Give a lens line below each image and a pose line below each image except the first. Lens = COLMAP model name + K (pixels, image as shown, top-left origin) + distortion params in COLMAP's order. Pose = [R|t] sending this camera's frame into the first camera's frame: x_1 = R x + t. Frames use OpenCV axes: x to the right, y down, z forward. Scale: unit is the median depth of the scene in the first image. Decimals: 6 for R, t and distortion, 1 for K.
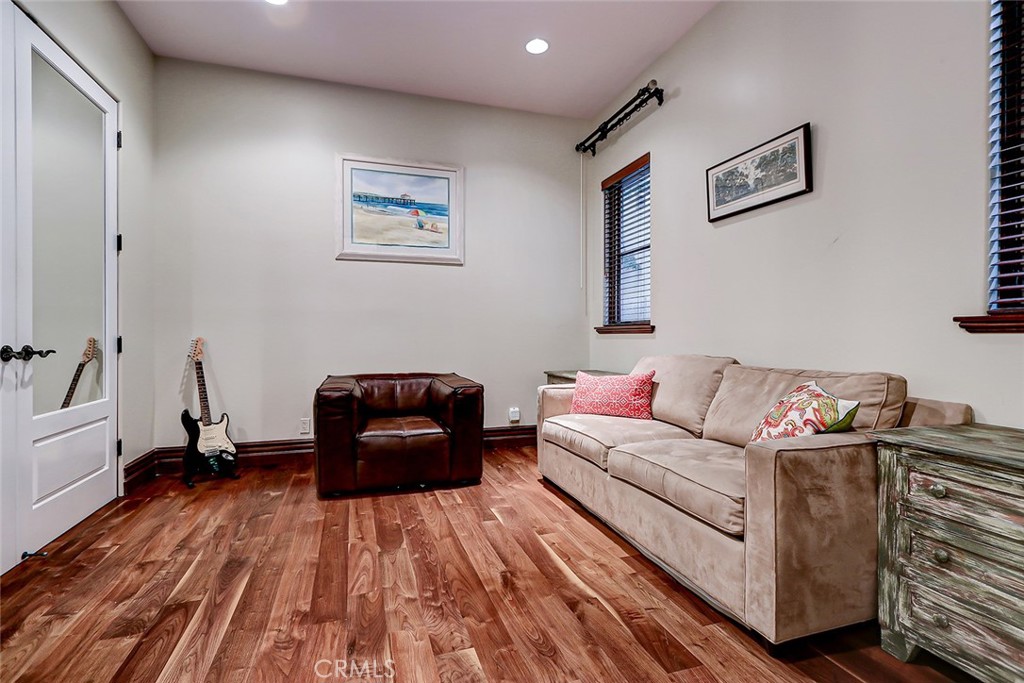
lens RADIAL K [[473.9, 0, 509.3], [0, 473.9, 338.0], [0, 0, 1]] dist [0.006140, -0.000977]
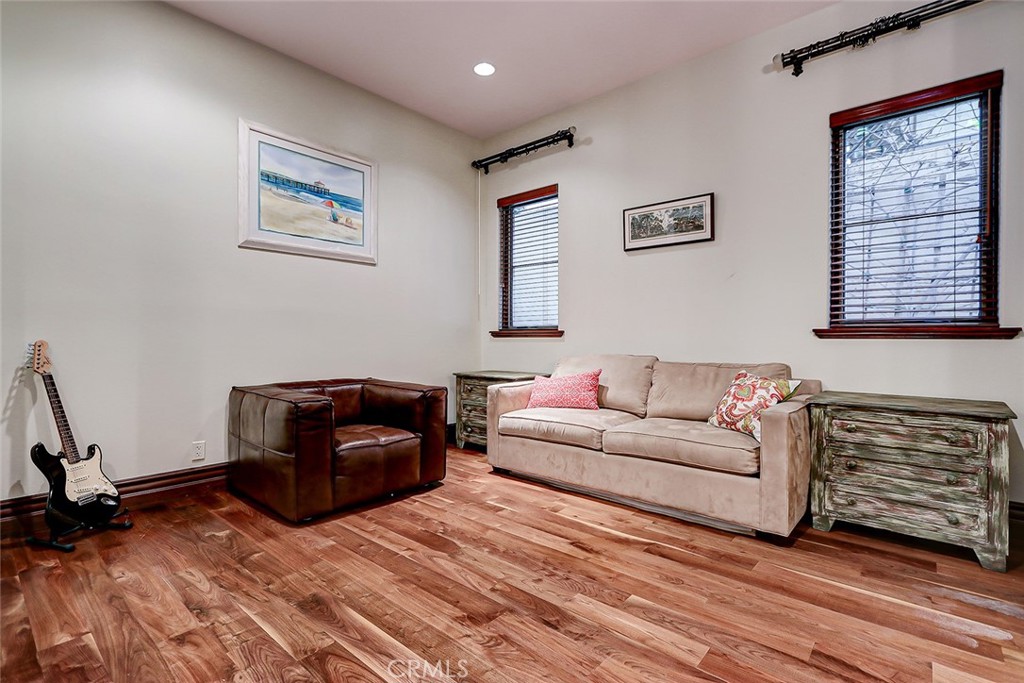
lens RADIAL K [[473.9, 0, 504.8], [0, 473.9, 341.0], [0, 0, 1]] dist [0.006140, -0.000977]
pose [[0.862912, 0.000713, 0.505355, -0.524672], [-0.000835, 1.000000, 0.000015, -0.000677], [-0.505354, -0.000435, 0.862912, 0.059721]]
